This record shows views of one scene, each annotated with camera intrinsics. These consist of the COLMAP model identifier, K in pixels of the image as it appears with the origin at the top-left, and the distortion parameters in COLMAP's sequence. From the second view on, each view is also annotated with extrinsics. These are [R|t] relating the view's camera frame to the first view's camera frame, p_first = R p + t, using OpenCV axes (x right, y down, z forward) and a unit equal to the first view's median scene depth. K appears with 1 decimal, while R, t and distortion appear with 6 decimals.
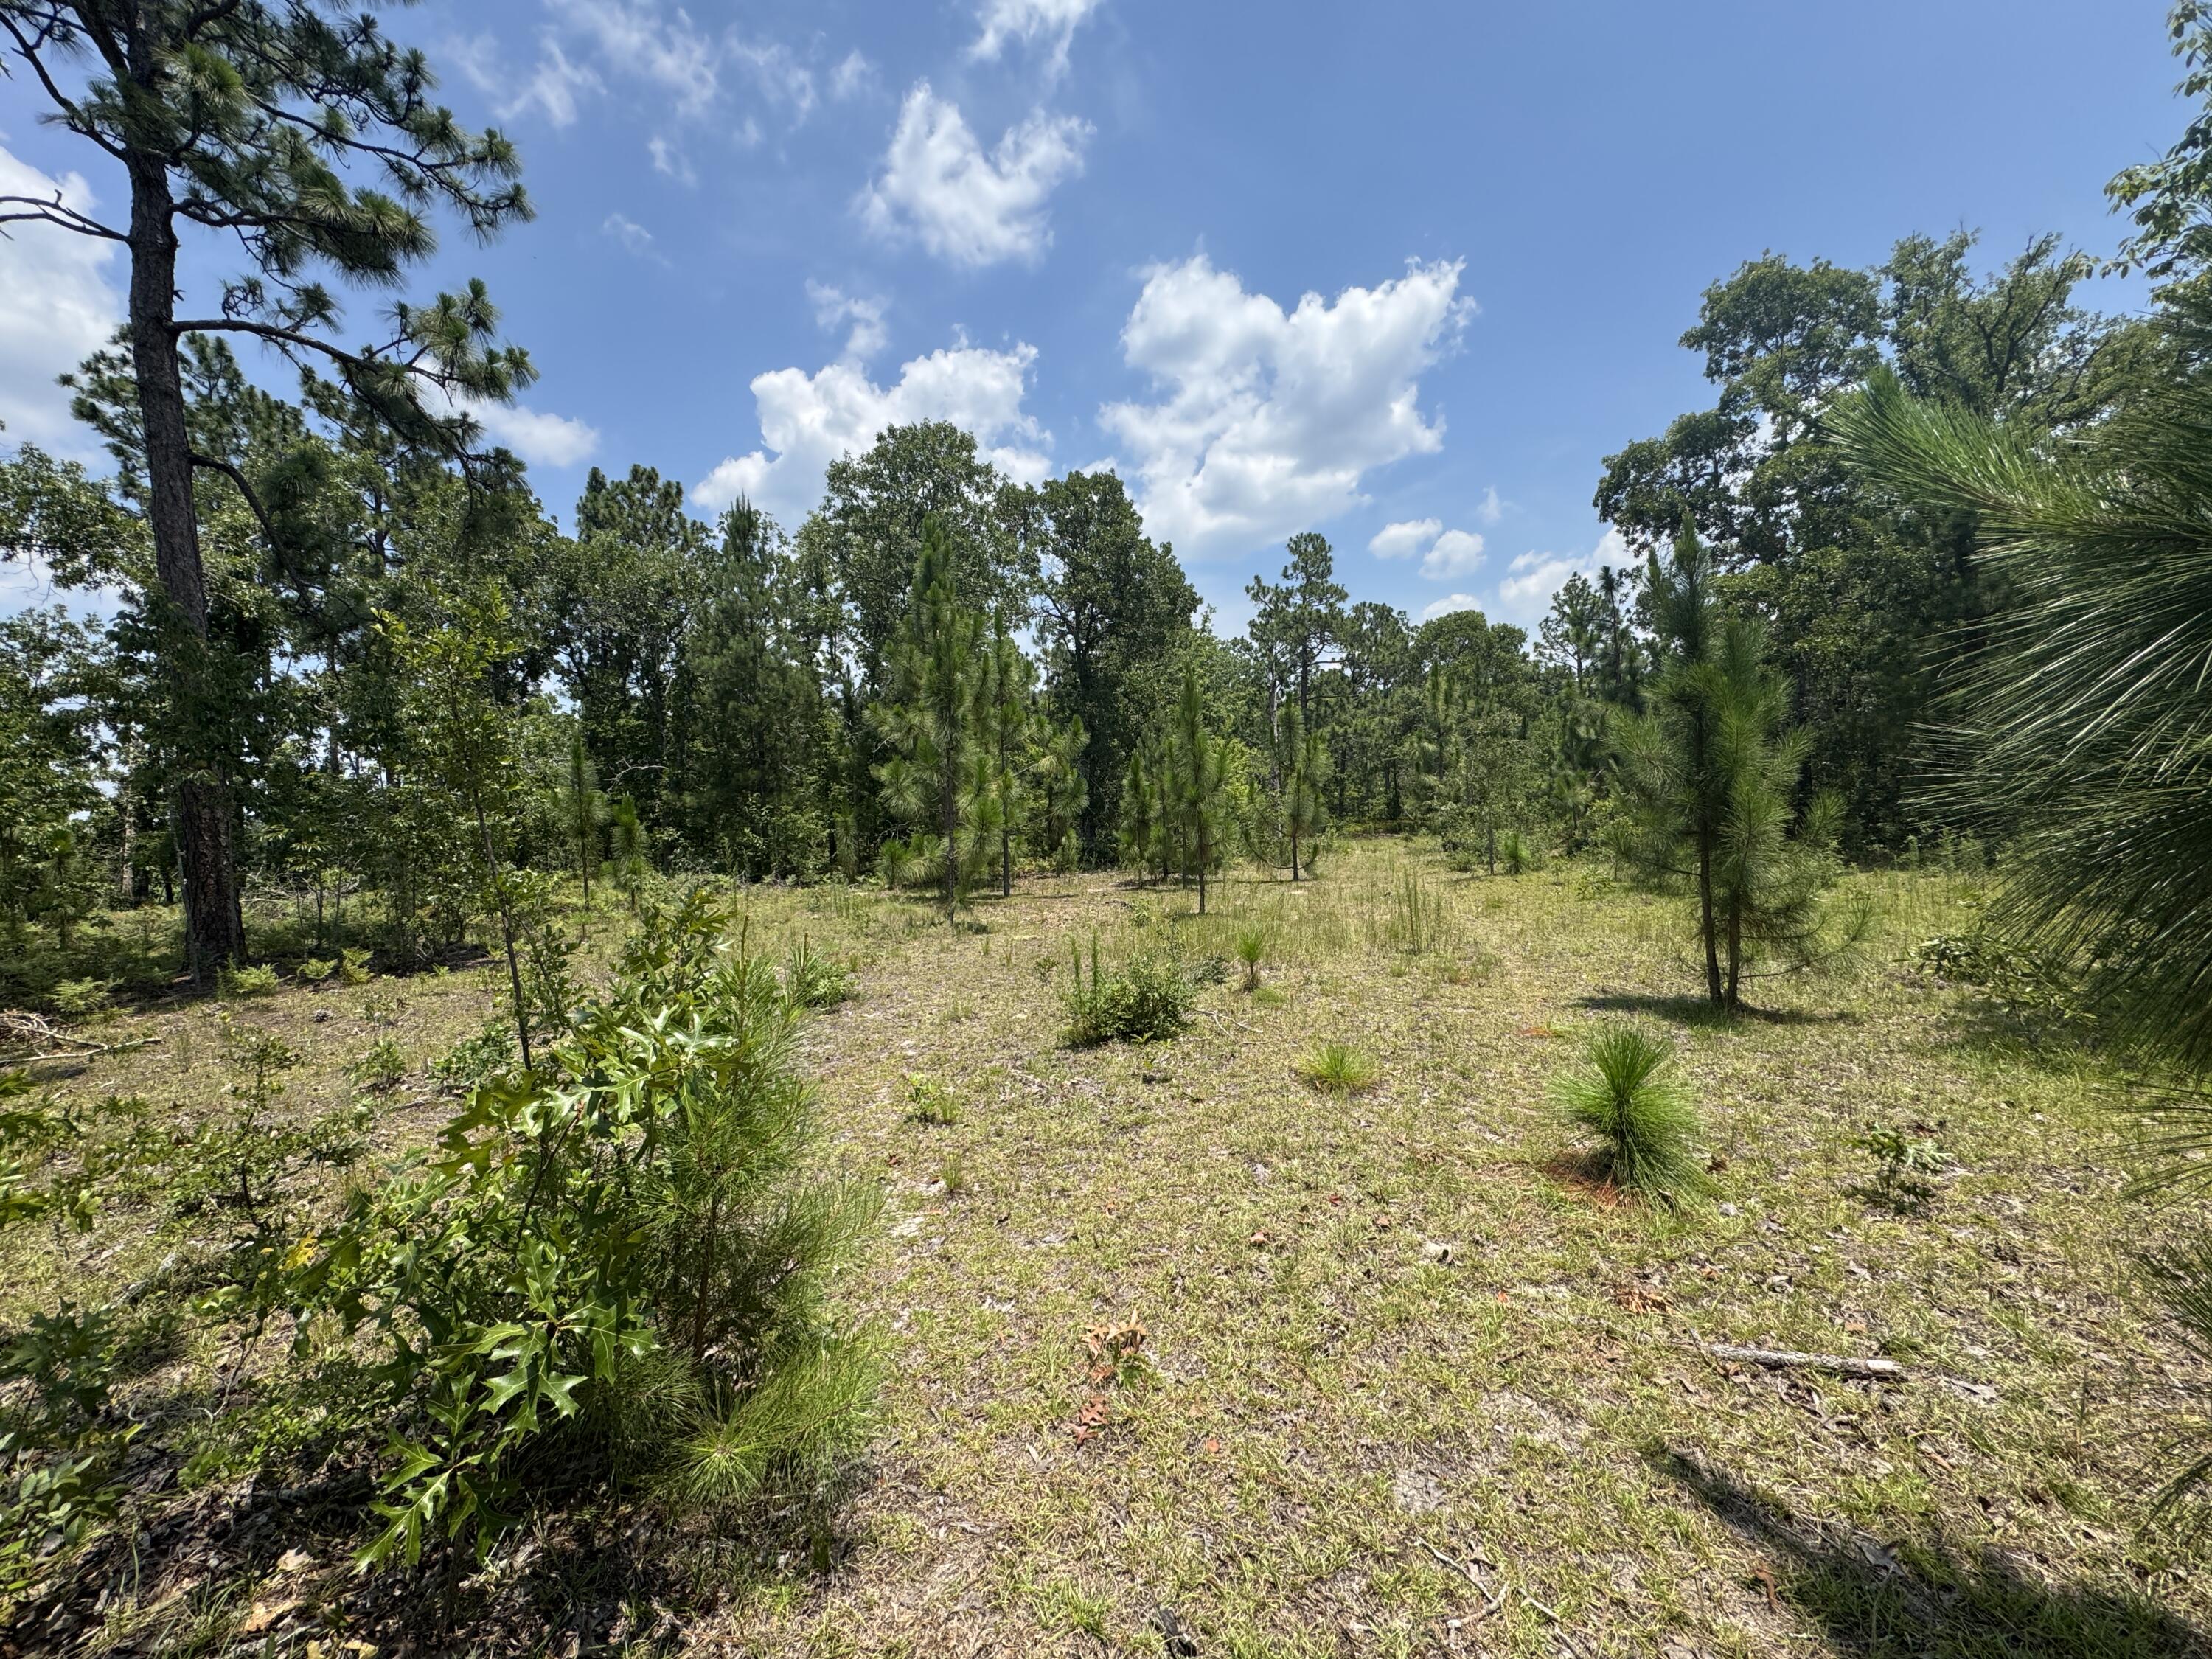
lens RADIAL K [[889.0, 0, 1103.8], [0, 889.0, 818.2], [0, 0, 1]] dist [-0.003027, -0.000154]
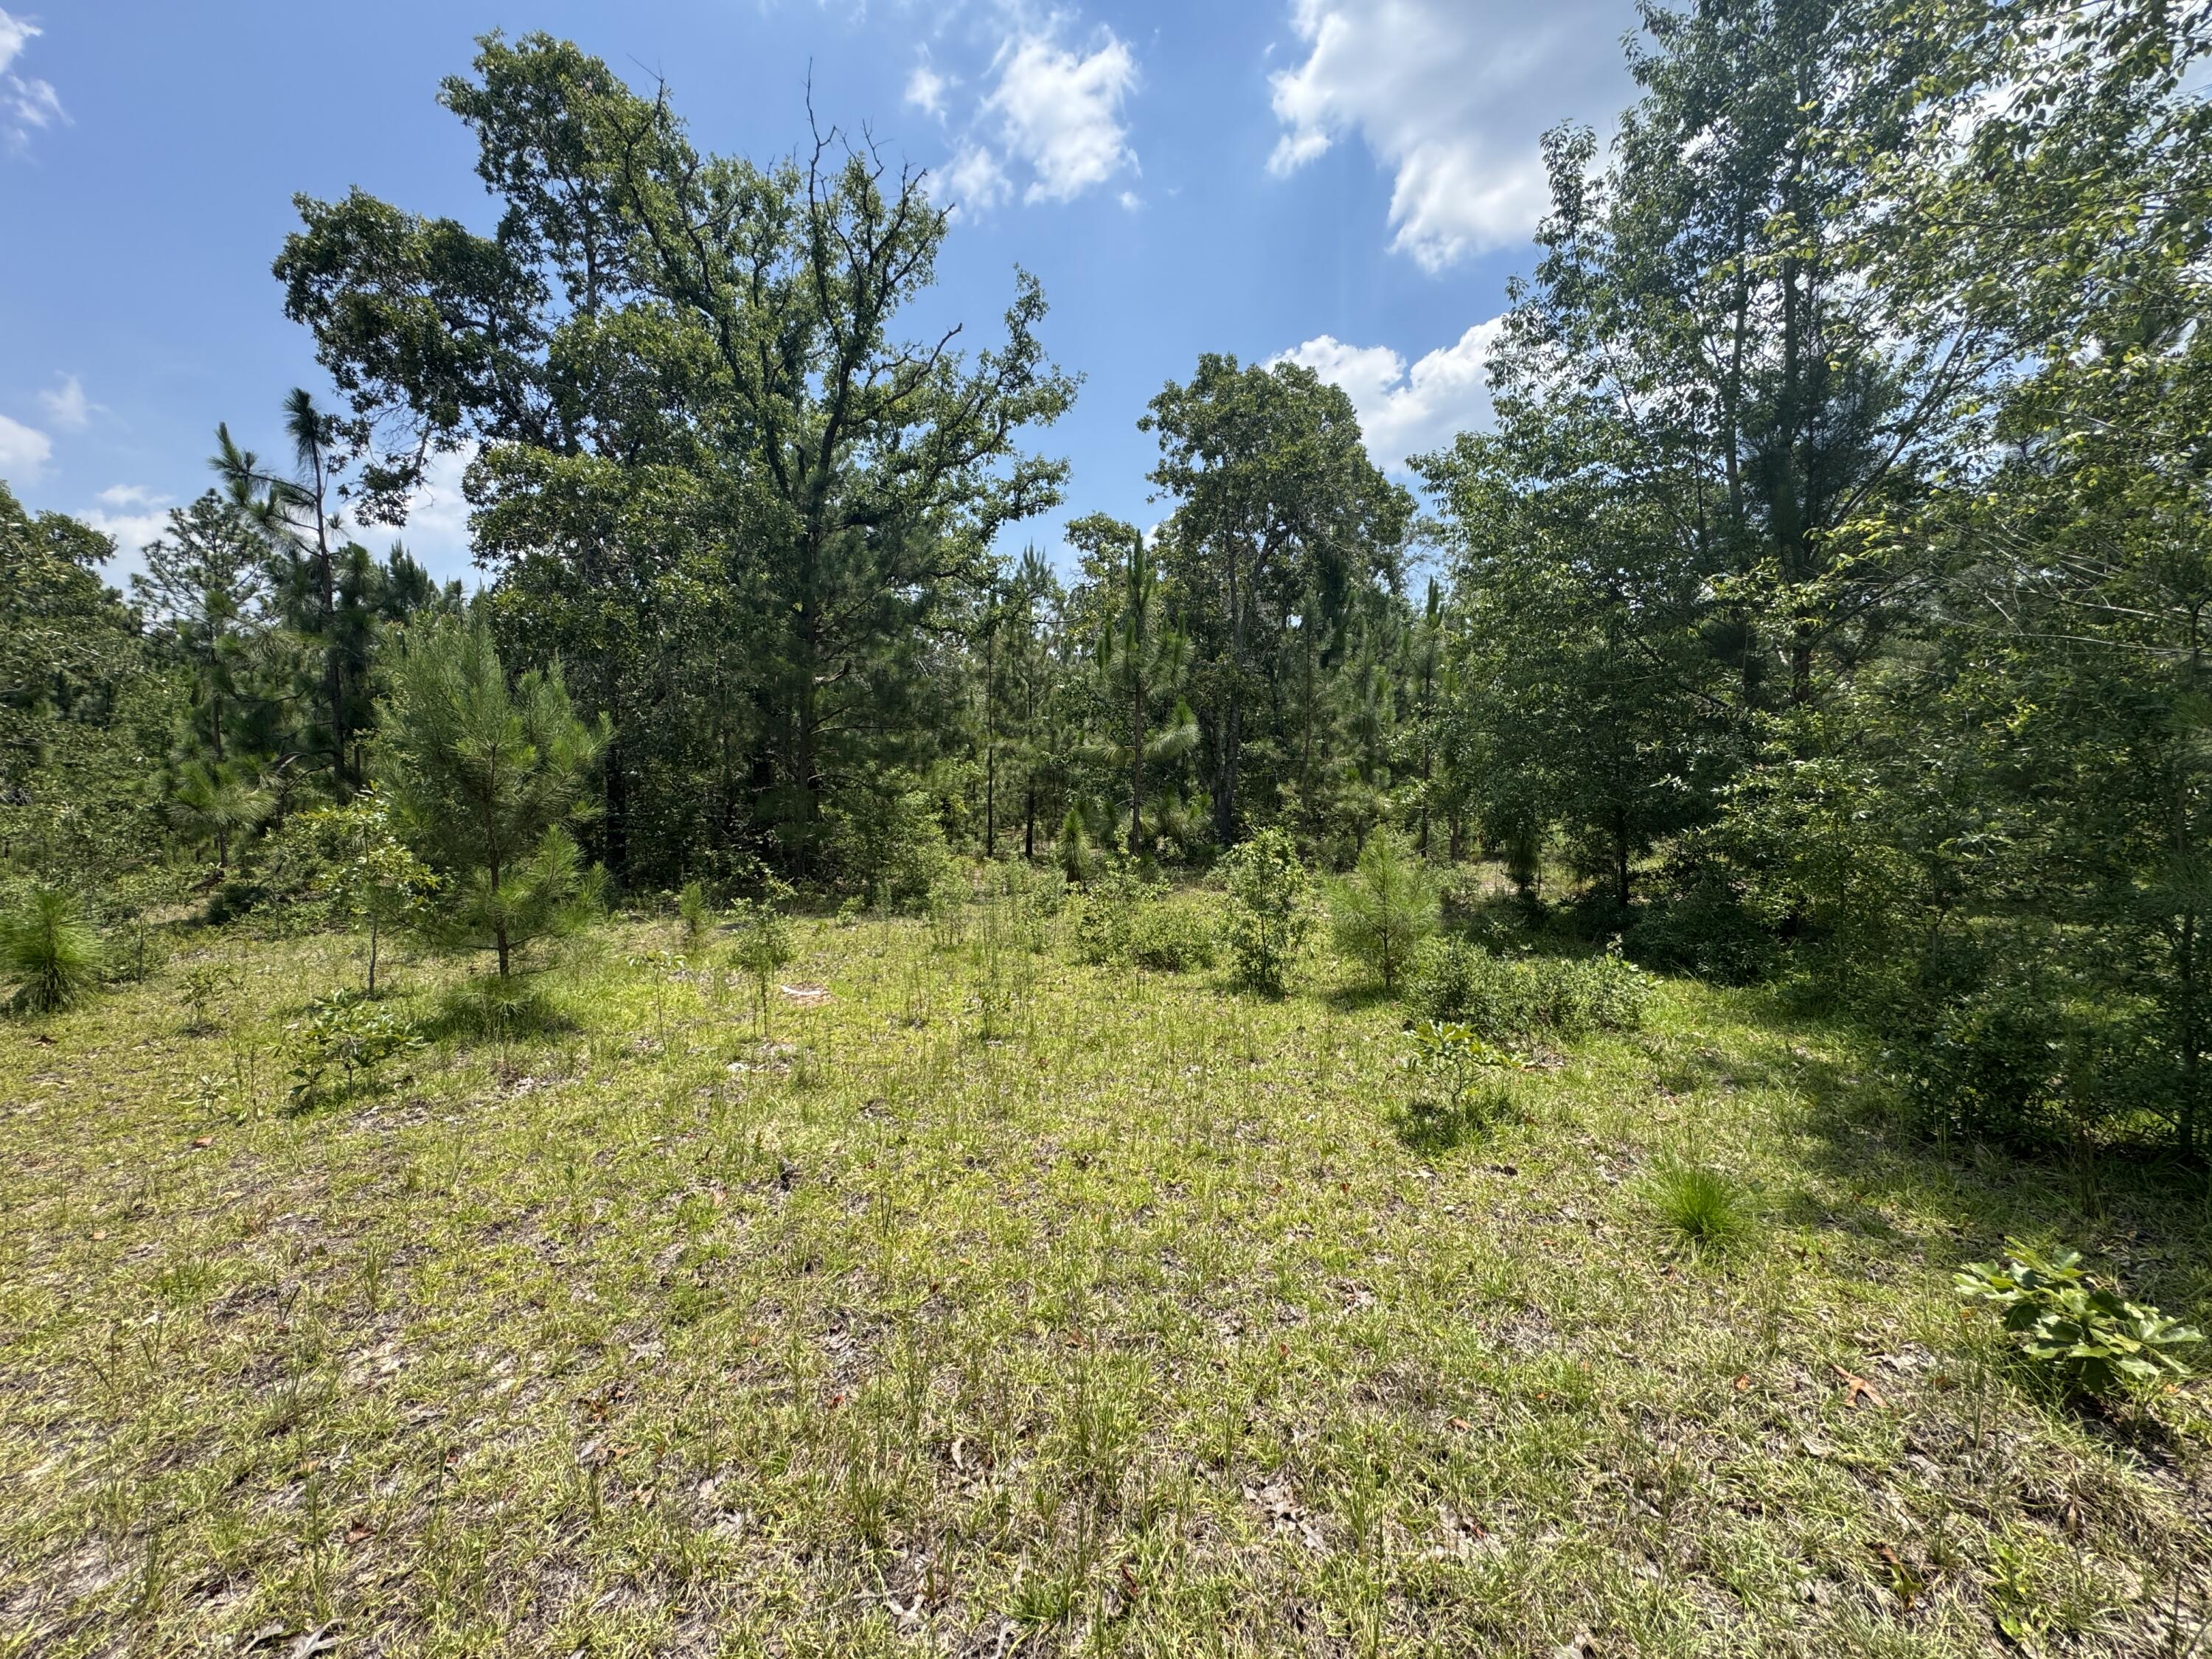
lens RADIAL K [[889.0, 0, 1103.2], [0, 889.0, 829.5], [0, 0, 1]] dist [-0.003027, -0.000154]
pose [[0.284355, 0.008512, 0.958681, 0.175655], [0.009076, 0.999892, -0.011570, 0.002061], [-0.958676, 0.011991, 0.284247, 0.358501]]
